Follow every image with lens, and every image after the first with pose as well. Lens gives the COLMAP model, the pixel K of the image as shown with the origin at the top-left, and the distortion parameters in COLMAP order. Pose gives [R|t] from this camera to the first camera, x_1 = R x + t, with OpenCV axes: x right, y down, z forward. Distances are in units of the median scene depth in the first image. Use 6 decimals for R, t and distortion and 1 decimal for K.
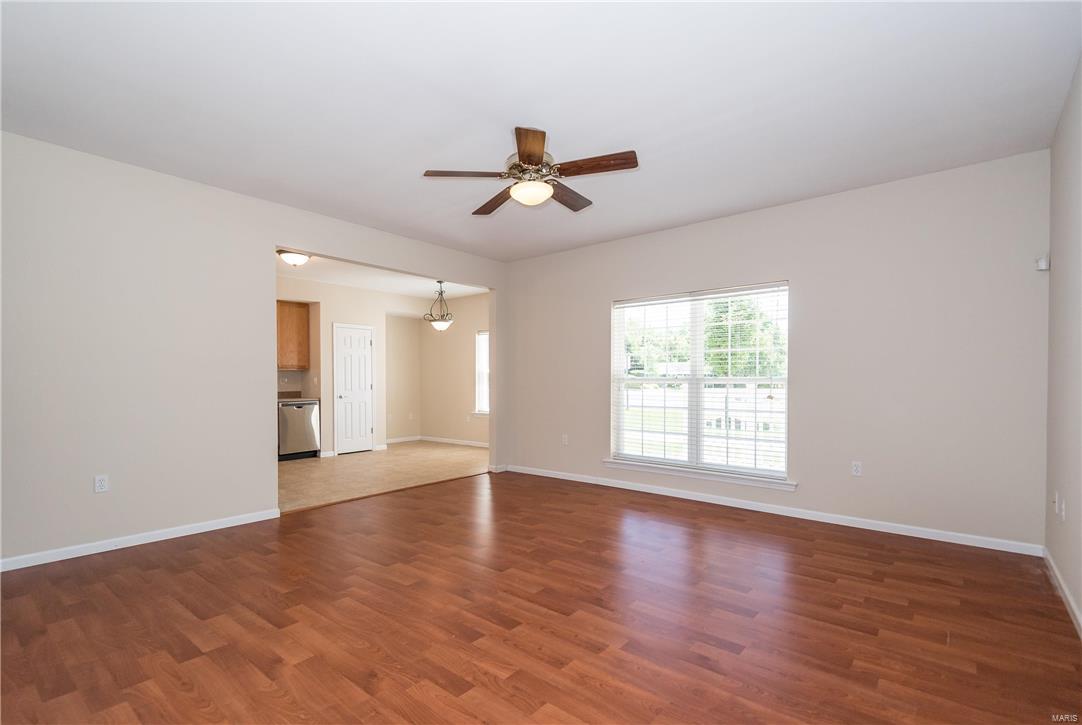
lens RADIAL K [[498.7, 0, 538.2], [0, 498.7, 365.7], [0, 0, 1]] dist [0.029345, -0.015120]
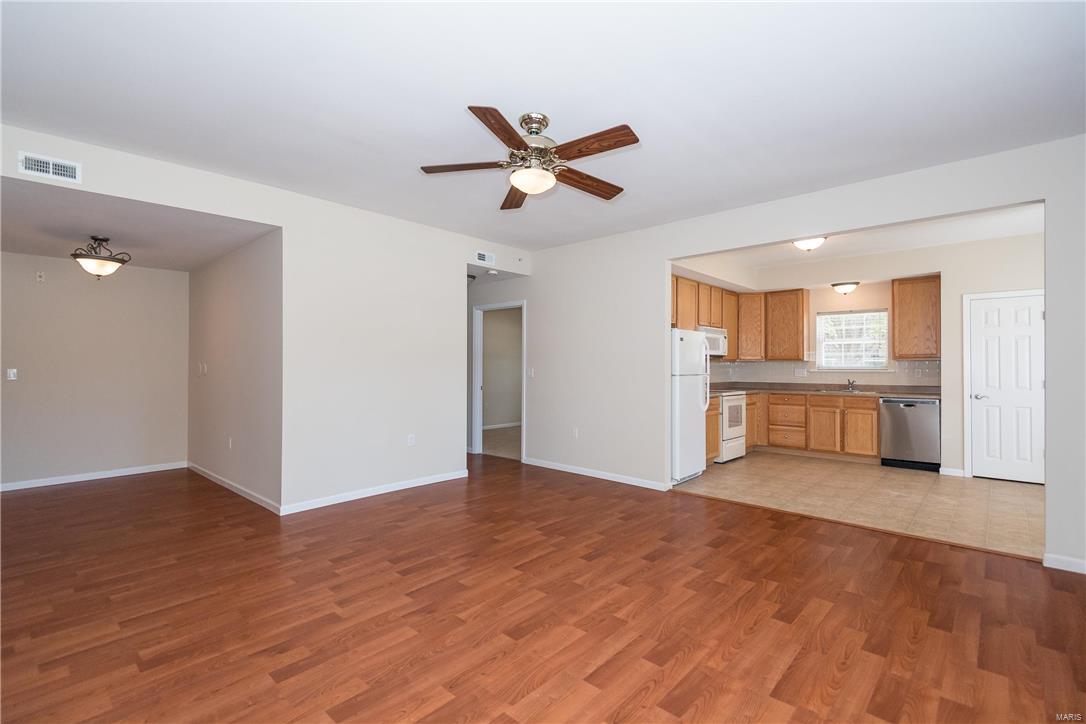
lens RADIAL K [[500.6, 0, 541.8], [0, 500.6, 357.7], [0, 0, 1]] dist [0.029345, -0.015120]
pose [[-0.051094, -0.015207, -0.998578, 0.531447], [0.028036, 0.999468, -0.016655, 0.002190], [0.998300, -0.028847, -0.050641, 0.628337]]
